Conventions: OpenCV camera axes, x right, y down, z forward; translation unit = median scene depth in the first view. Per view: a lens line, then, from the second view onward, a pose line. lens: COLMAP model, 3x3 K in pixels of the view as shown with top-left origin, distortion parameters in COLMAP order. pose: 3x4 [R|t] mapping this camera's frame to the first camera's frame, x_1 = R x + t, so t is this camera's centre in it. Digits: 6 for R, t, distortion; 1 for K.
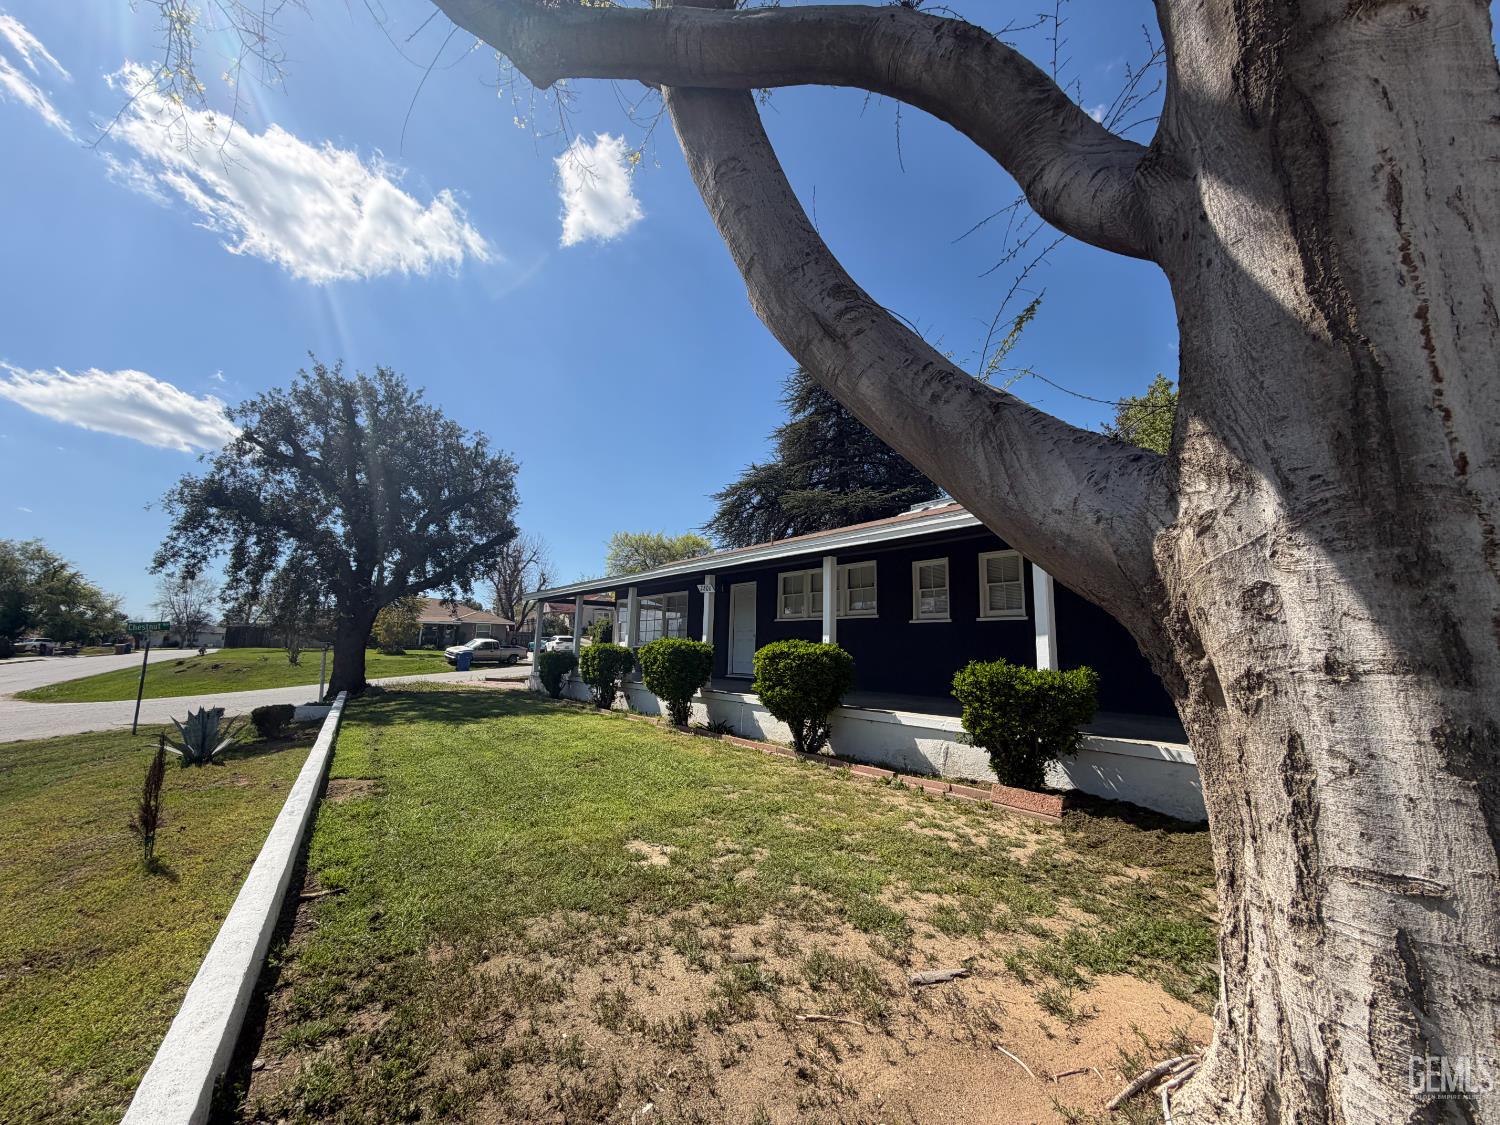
lens RADIAL K [[597.5, 0, 747.2], [0, 597.5, 563.3], [0, 0, 1]] dist [0.002387, -0.000280]
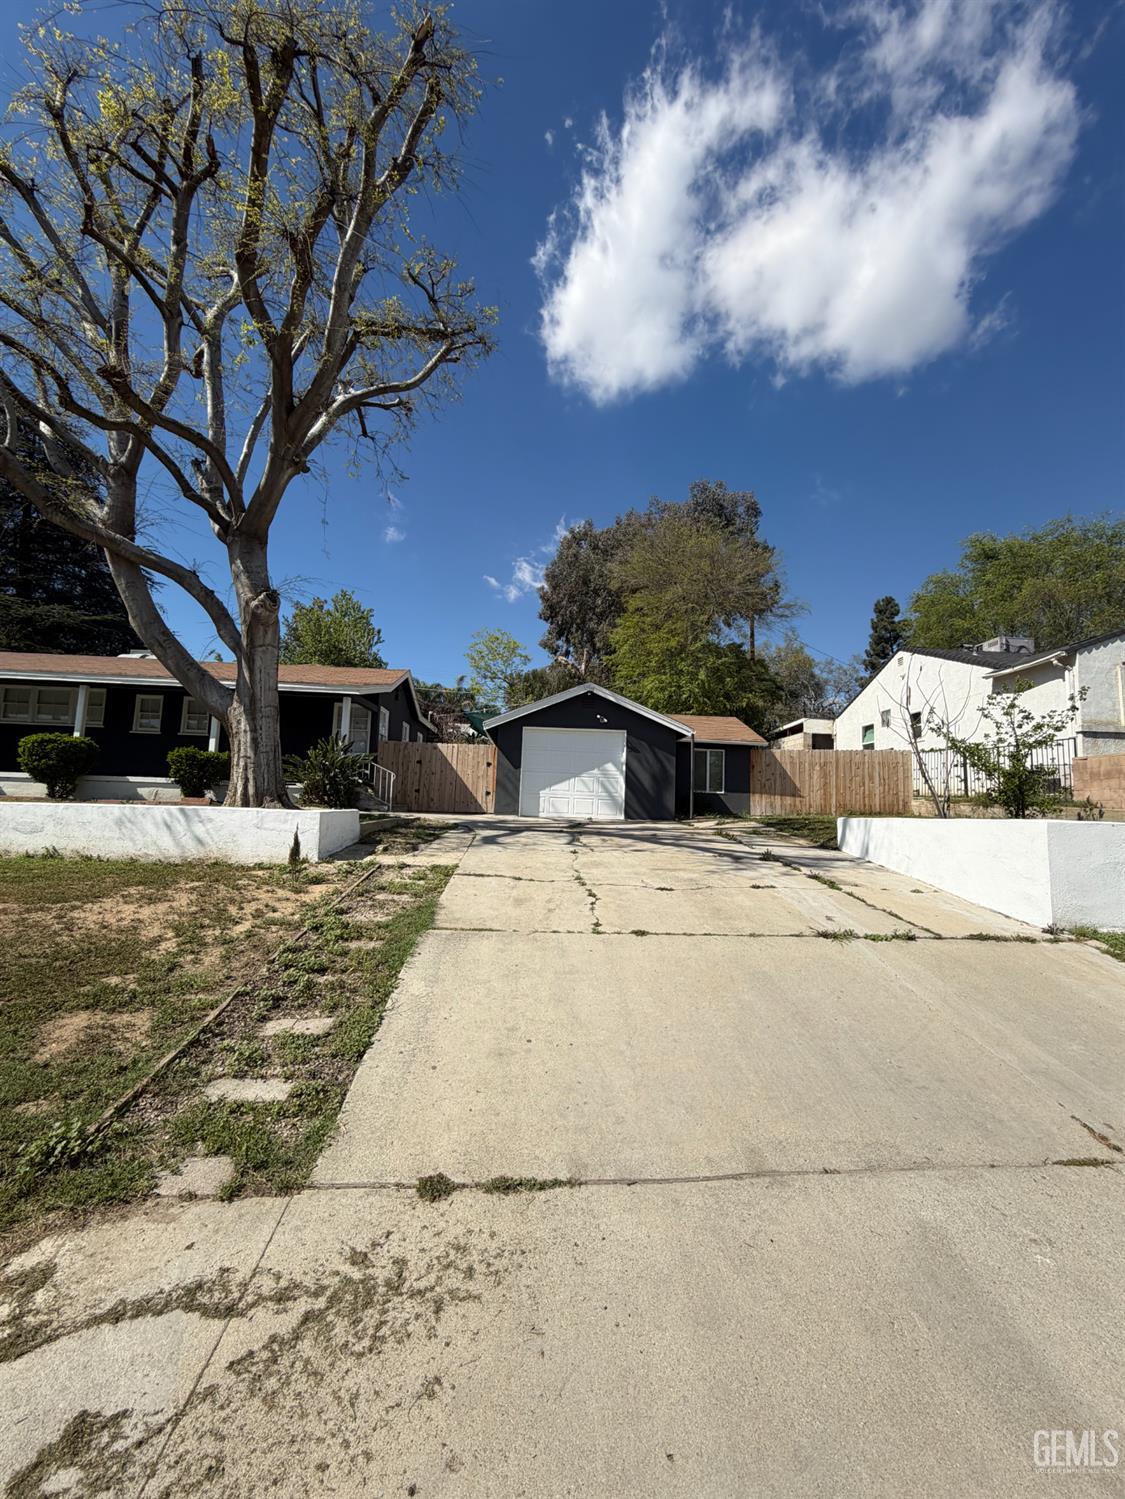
lens RADIAL K [[597.1, 0, 562.1], [0, 597.1, 746.1], [0, 0, 1]] dist [0.002387, -0.000280]
pose [[0.567846, 0.082270, 0.819013, -0.231358], [-0.141283, 0.989968, -0.001487, -0.015032], [-0.810919, -0.114868, 0.573773, -0.524335]]
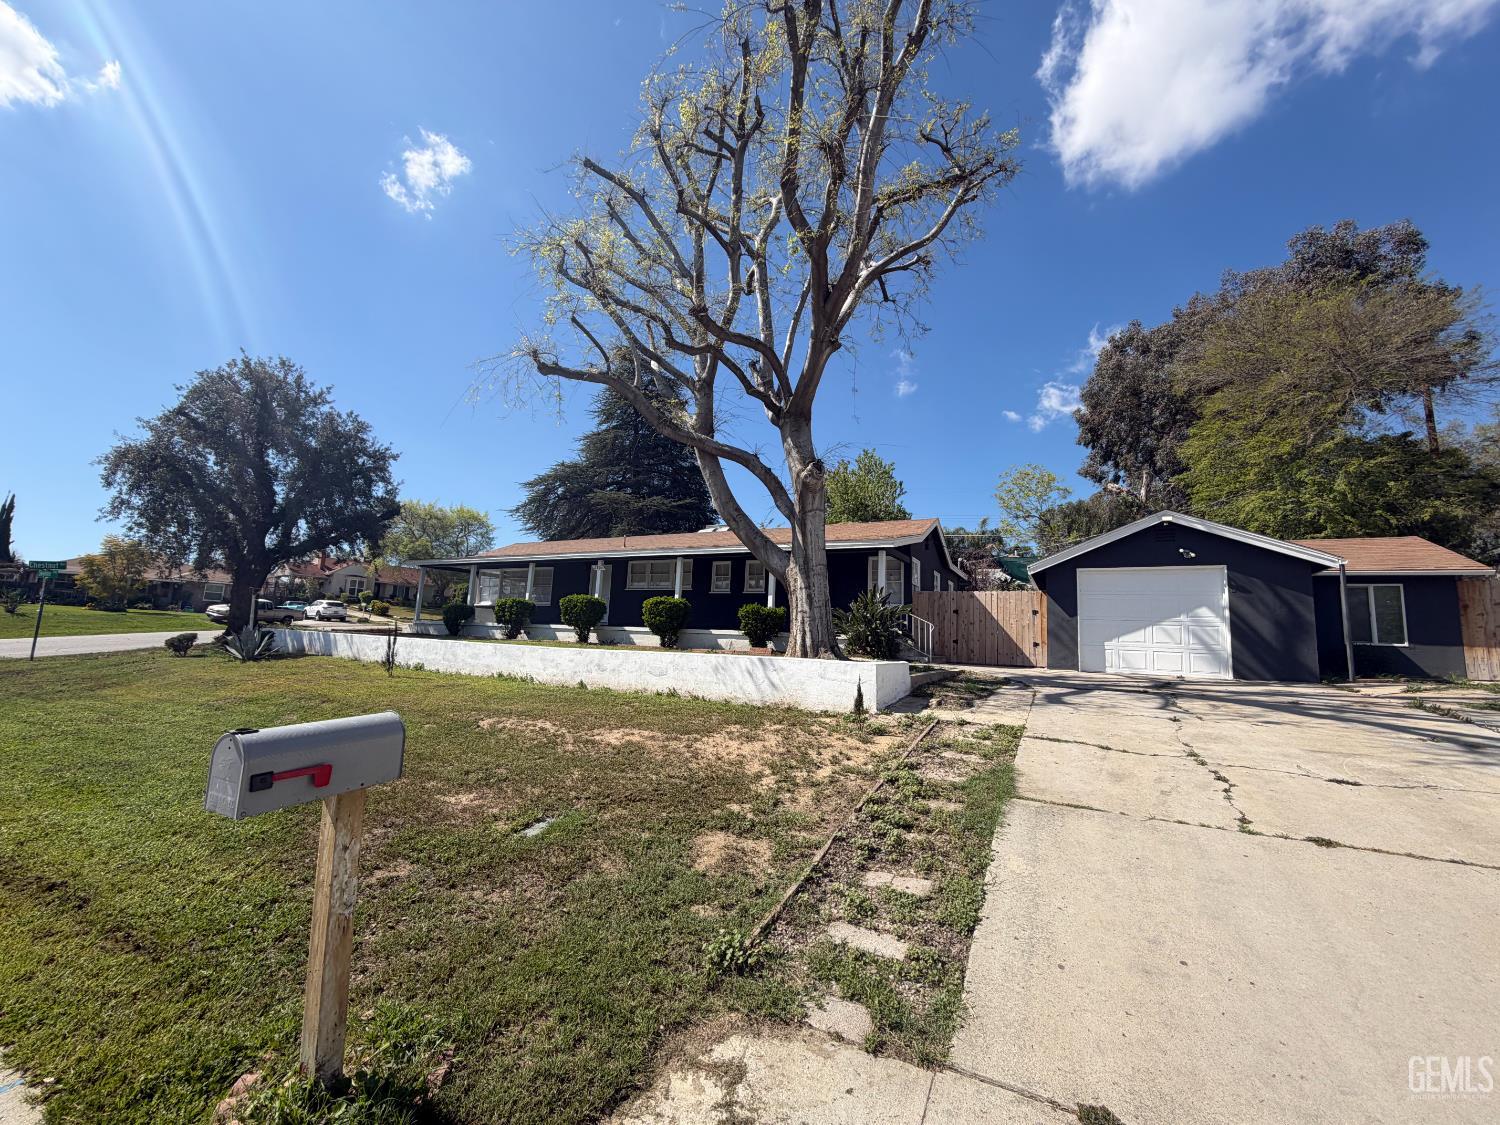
lens RADIAL K [[597.5, 0, 749.5], [0, 597.5, 562.2], [0, 0, 1]] dist [0.002387, -0.000280]
pose [[0.912342, 0.073974, 0.402692, -0.245664], [-0.083625, 0.996477, 0.006410, -0.014625], [-0.400799, -0.039523, 0.915313, -0.507317]]
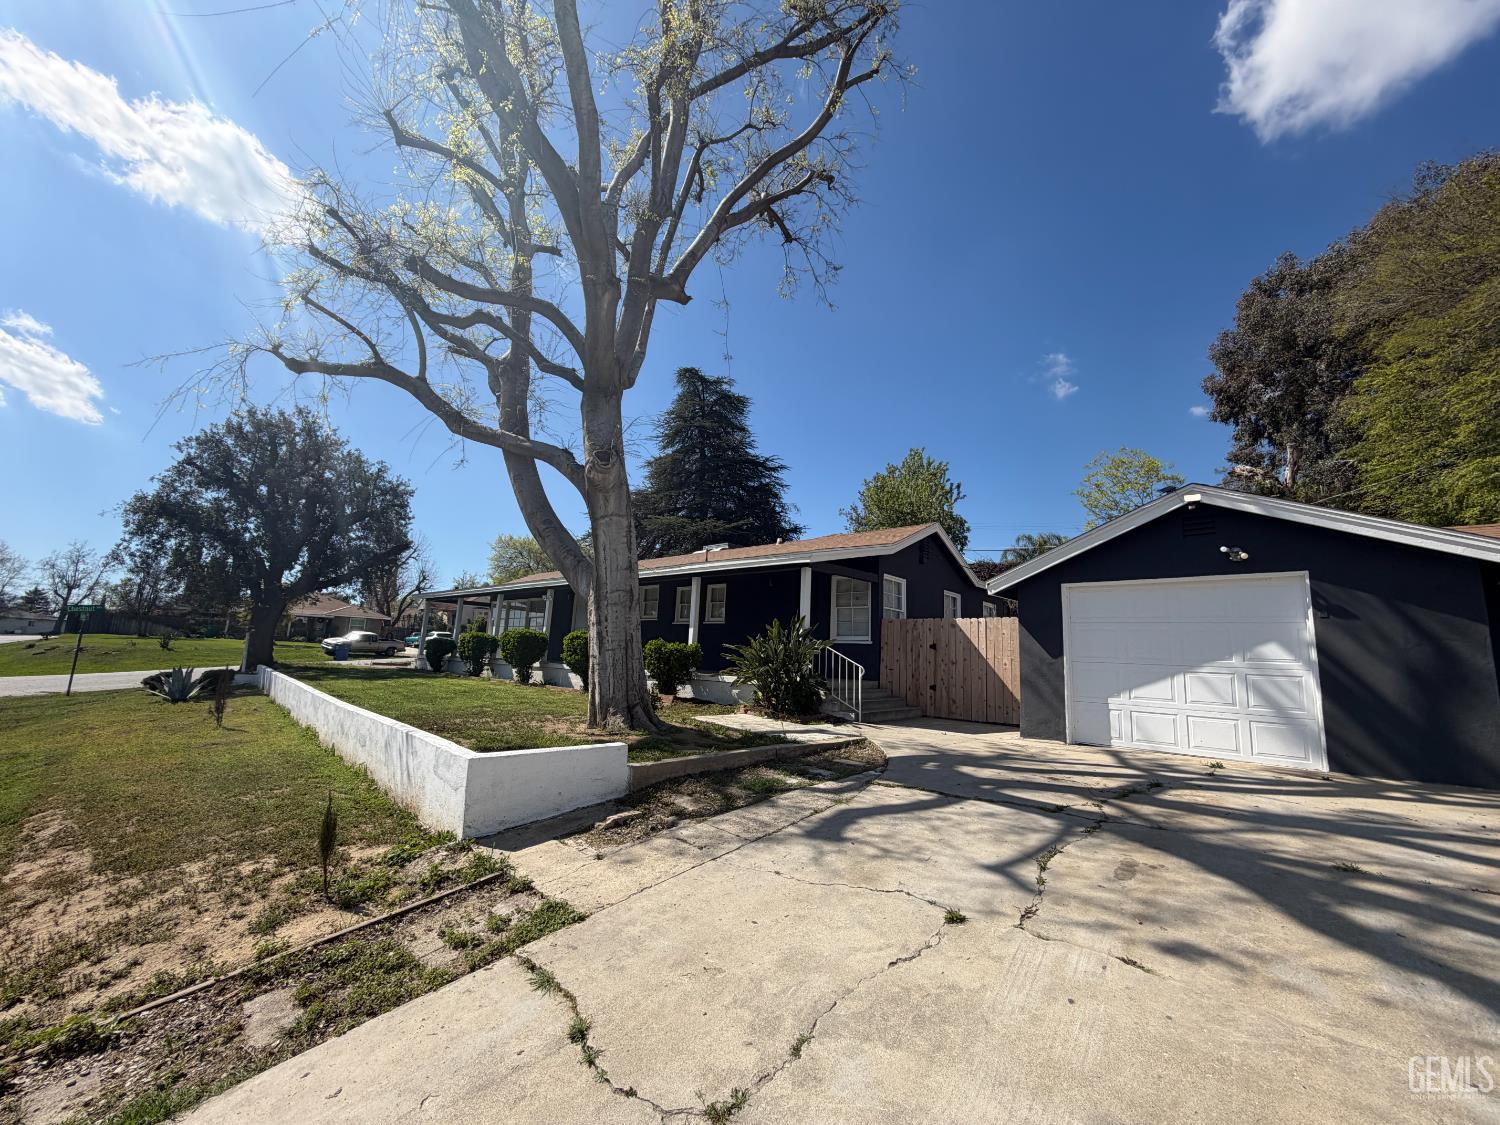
lens RADIAL K [[597.5, 0, 747.8], [0, 597.5, 563.3], [0, 0, 1]] dist [0.002387, -0.000280]
pose [[0.983733, 0.050940, 0.172263, 0.114938], [-0.049158, 0.998684, -0.014600, -0.034281], [-0.172780, 0.005894, 0.984943, -0.421781]]
